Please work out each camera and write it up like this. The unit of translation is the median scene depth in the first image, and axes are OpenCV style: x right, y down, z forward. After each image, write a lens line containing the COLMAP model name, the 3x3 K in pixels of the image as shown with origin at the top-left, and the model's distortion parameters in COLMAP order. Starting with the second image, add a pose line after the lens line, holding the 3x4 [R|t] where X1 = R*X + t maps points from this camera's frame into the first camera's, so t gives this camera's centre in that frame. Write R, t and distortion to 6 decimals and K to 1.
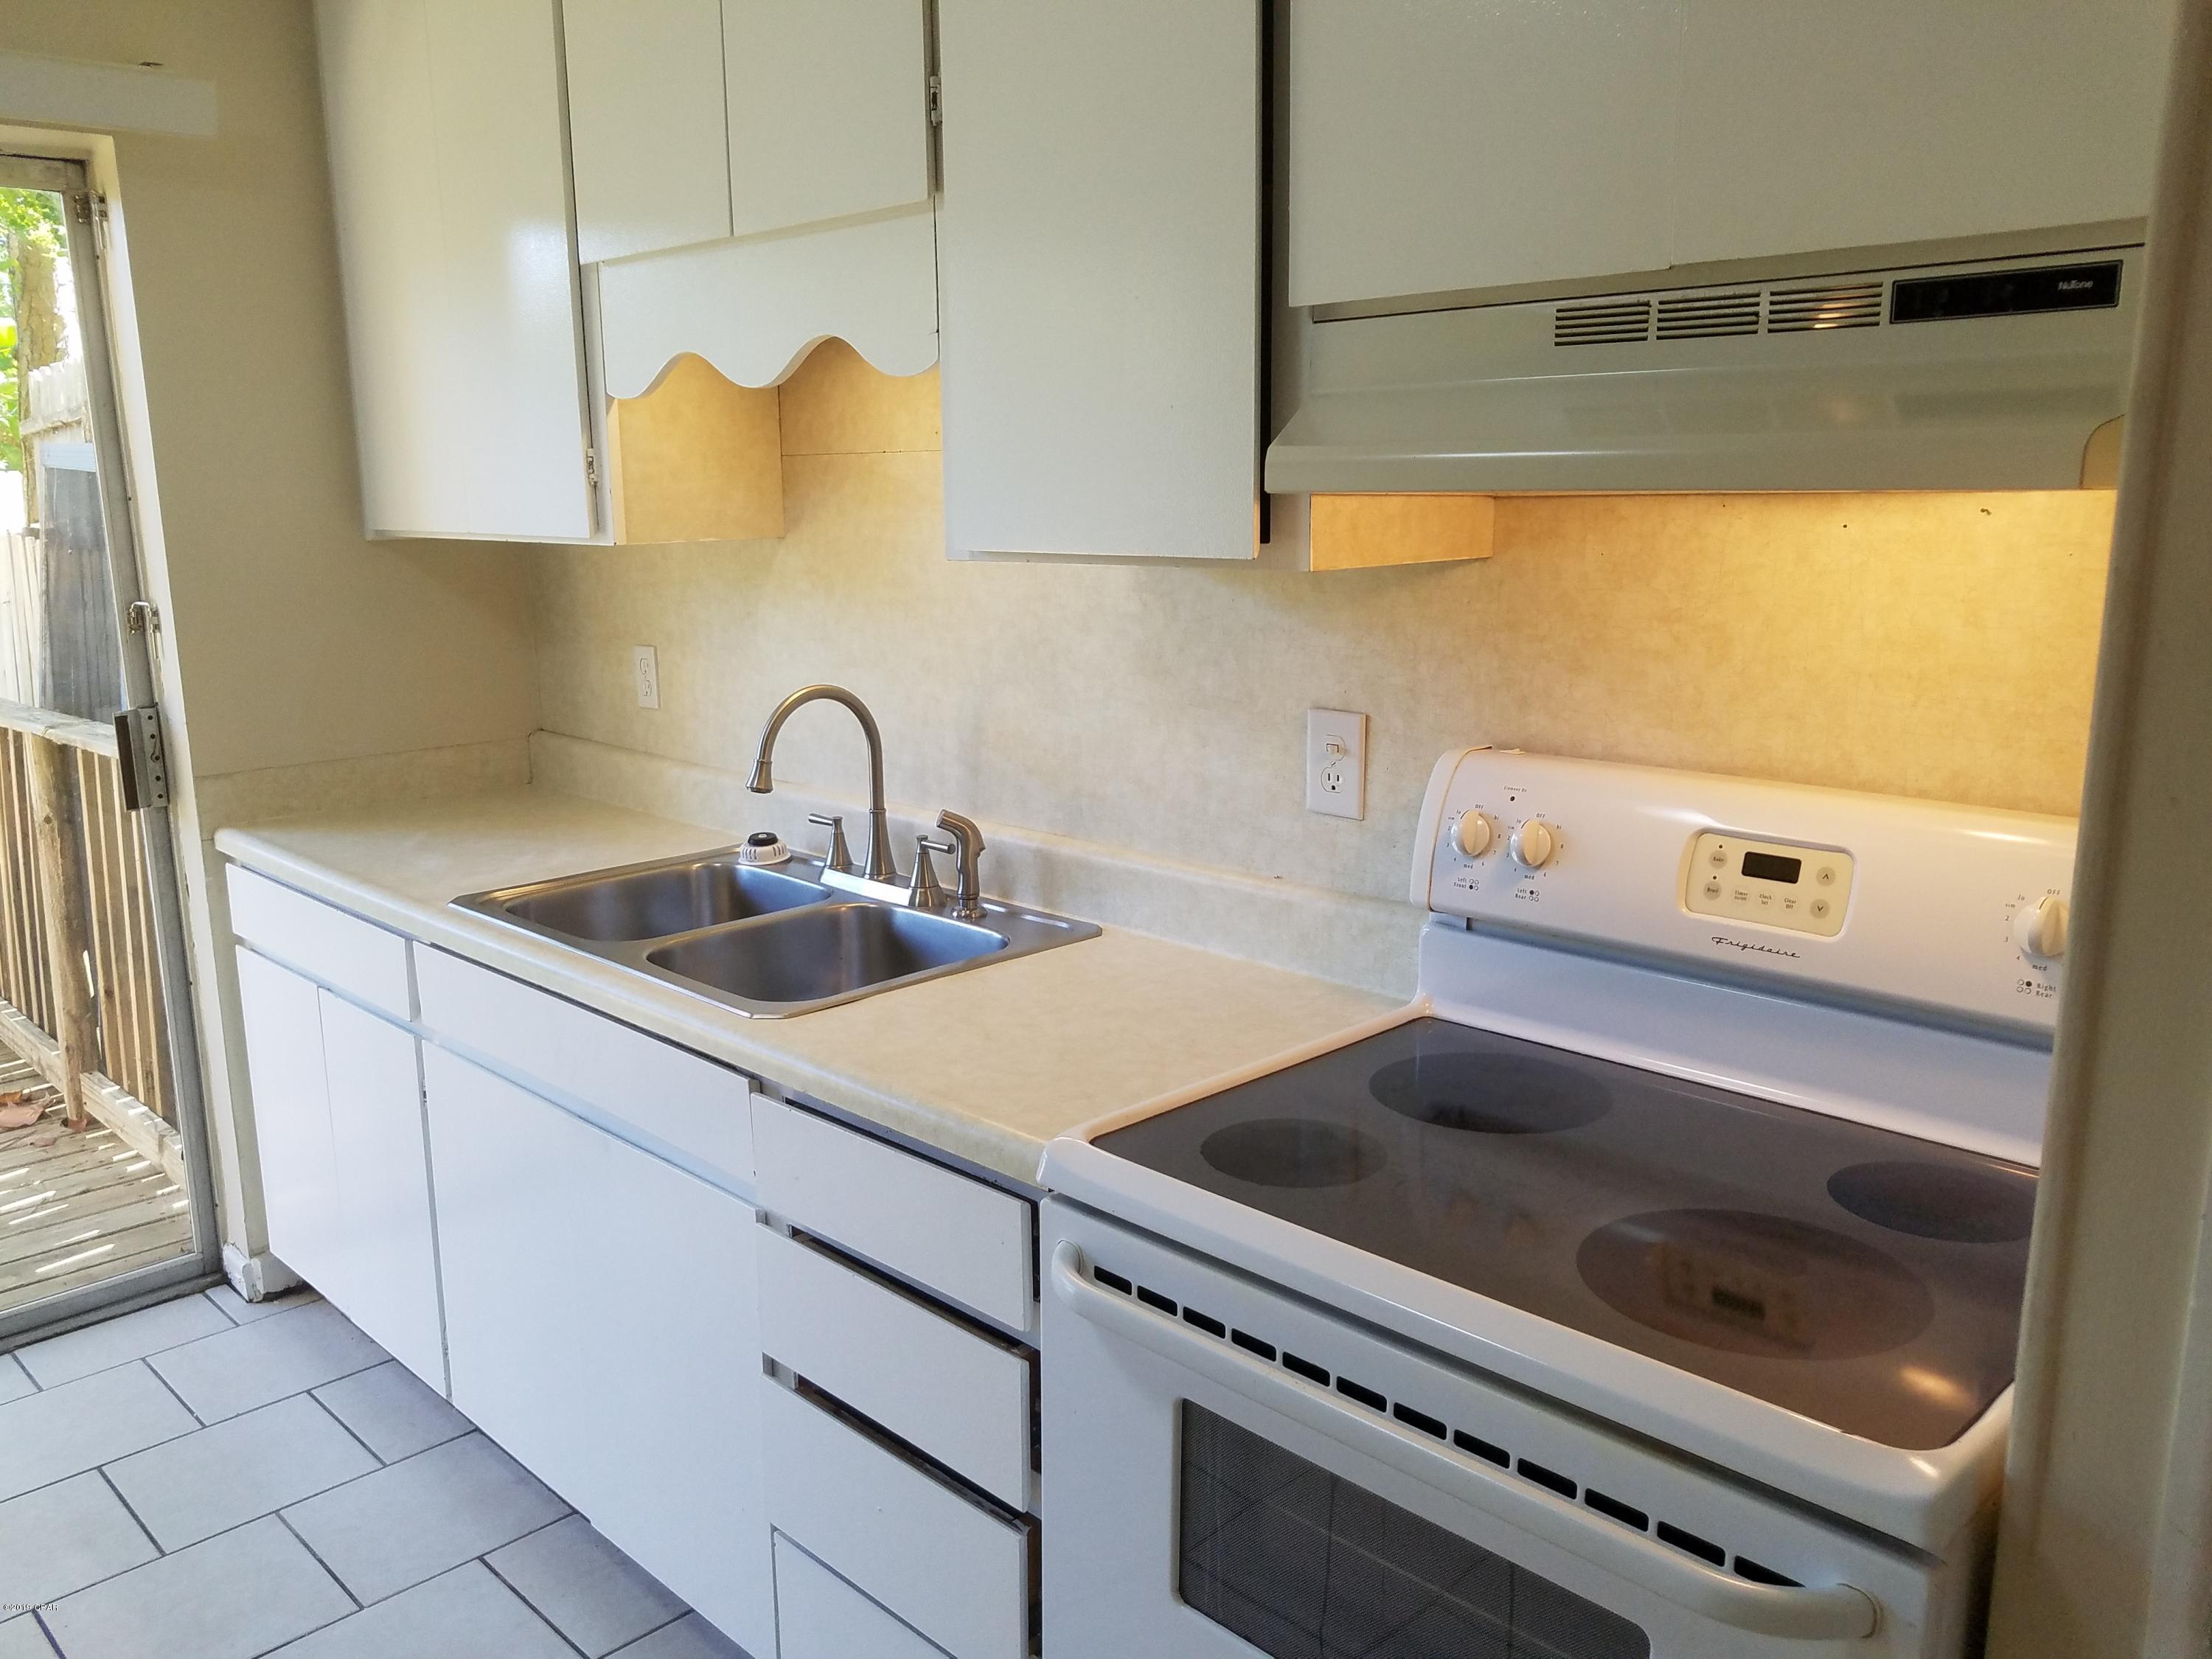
lens RADIAL K [[1753.9, 0, 1027.4], [0, 1753.9, 834.9], [0, 0, 1]] dist [0.047784, -0.087040]
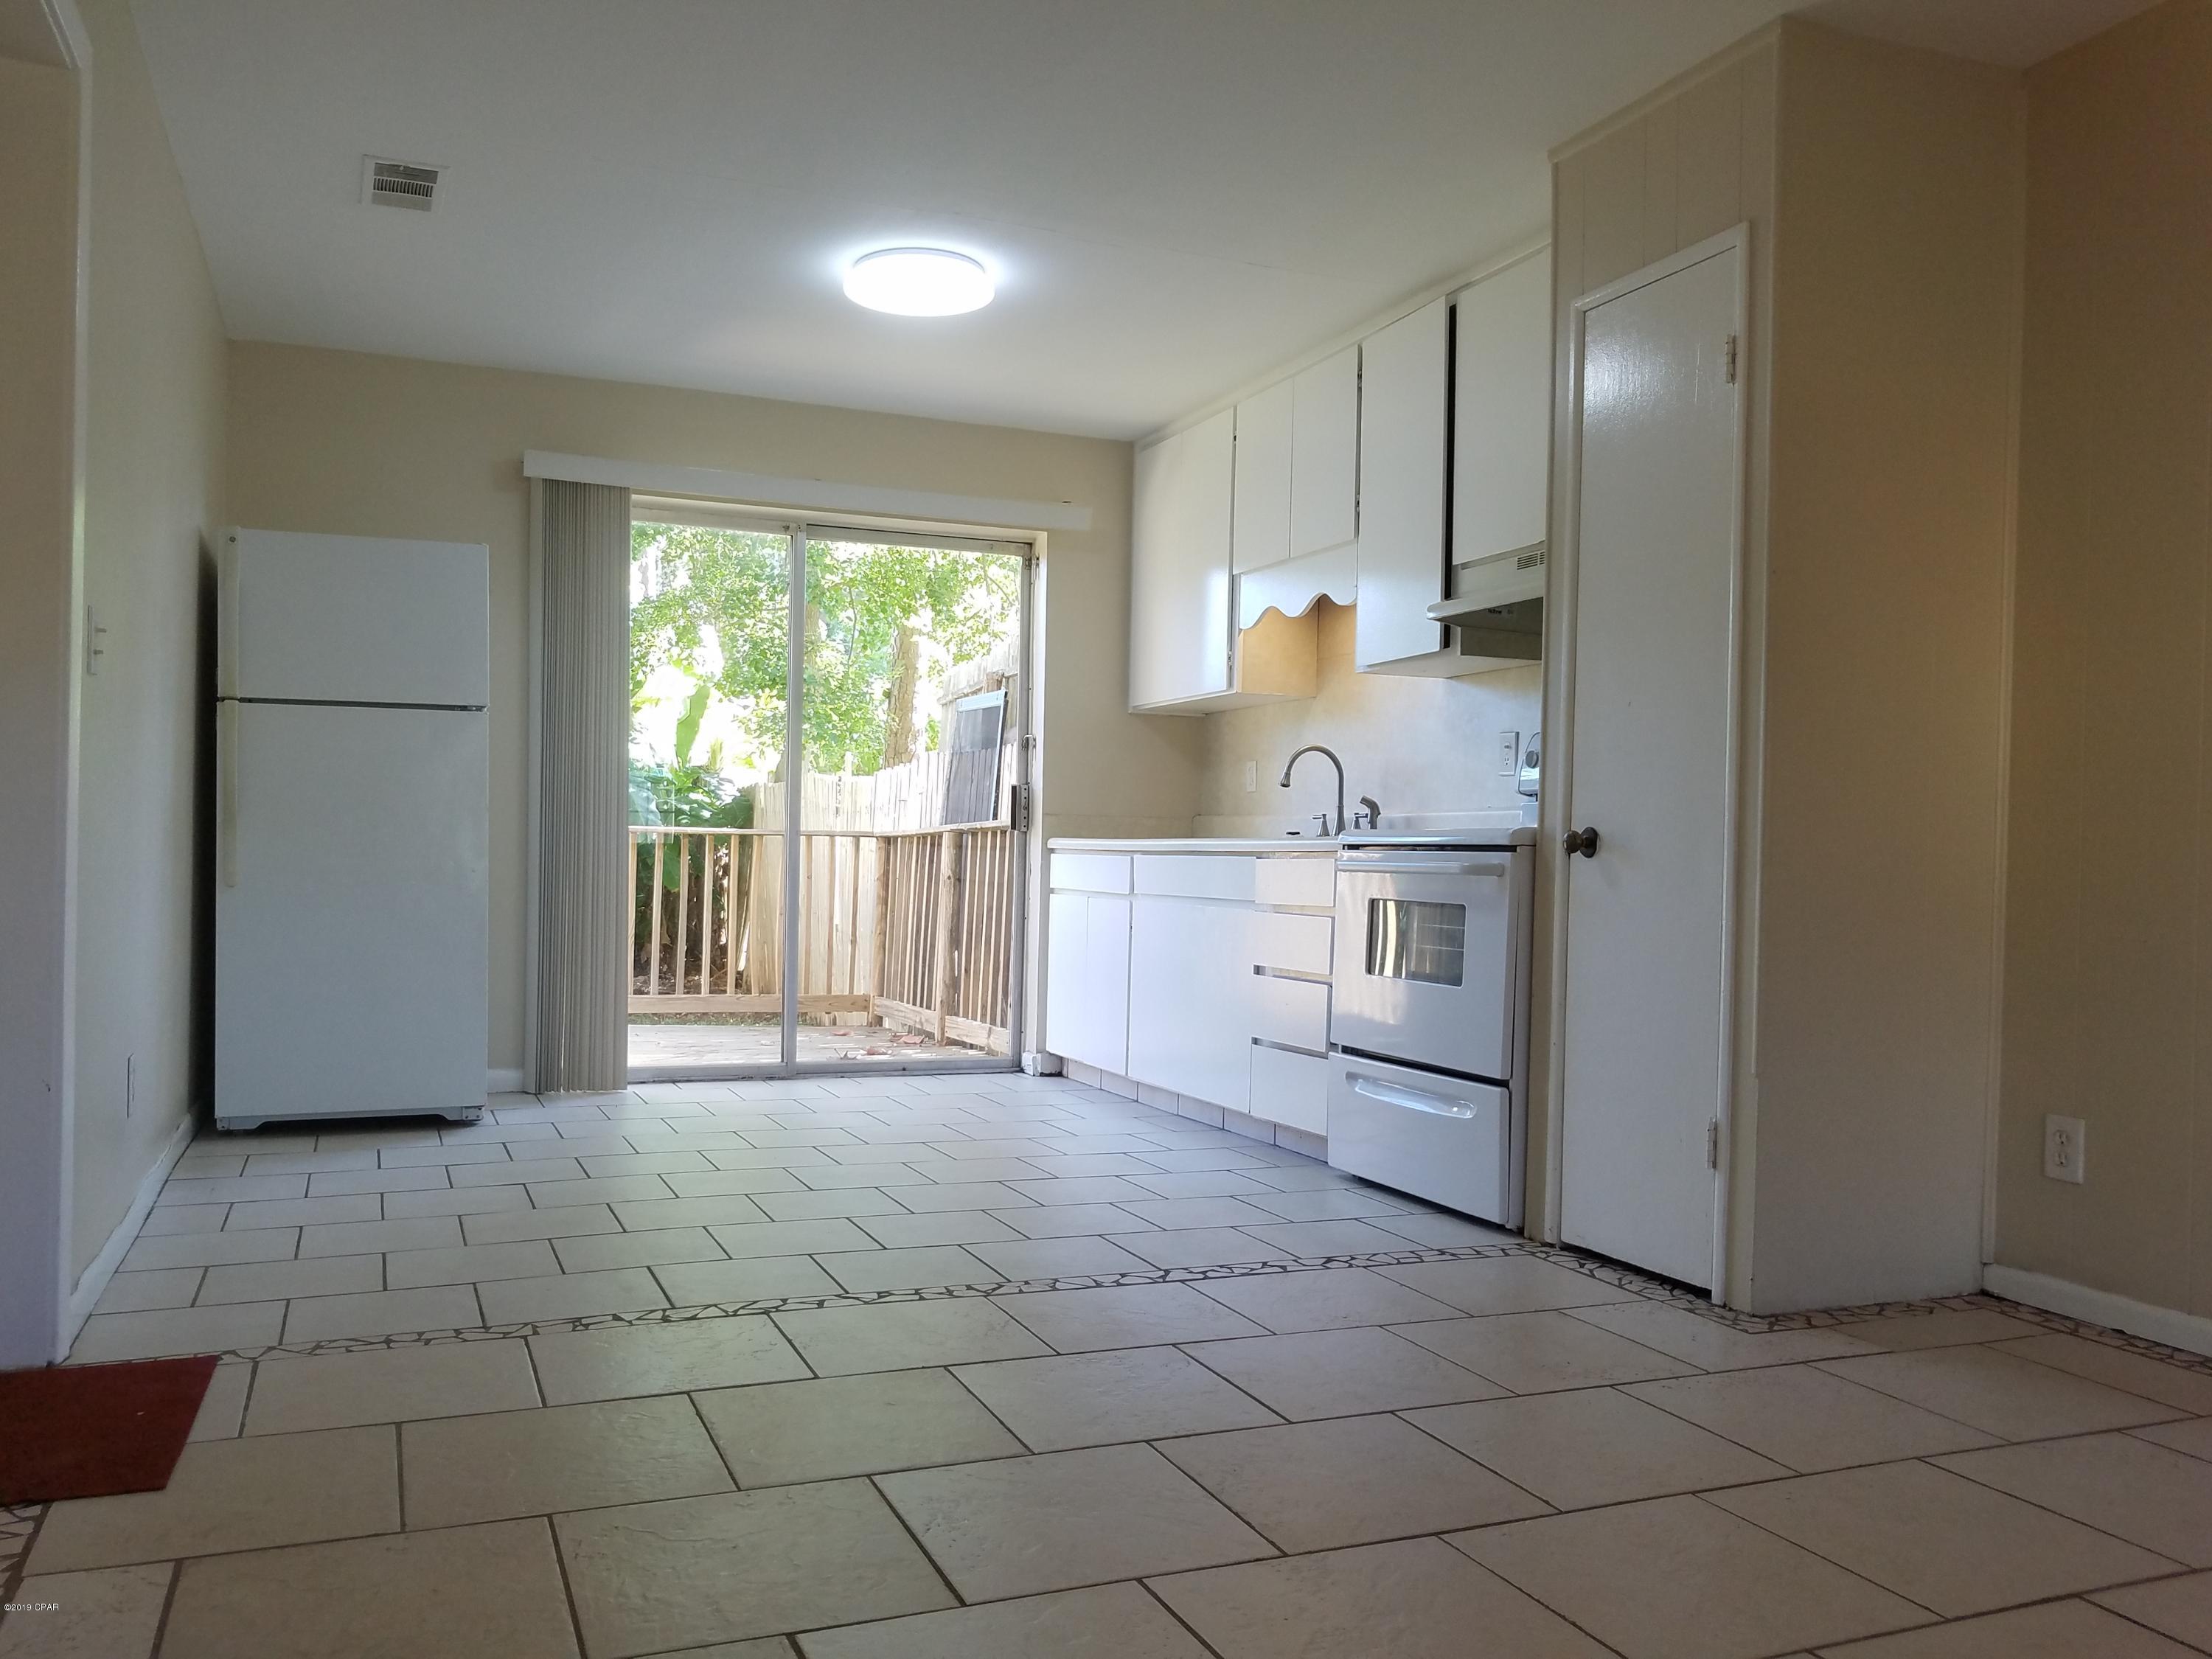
lens RADIAL K [[1702.3, 0, 1101.2], [0, 1702.3, 842.5], [0, 0, 1]] dist [-0.004421, -0.011684]
pose [[0.940077, 0.039072, -0.338717, 0.316053], [-0.110735, 0.974548, -0.194918, 0.421780], [0.322481, 0.220746, 0.920477, -0.929223]]
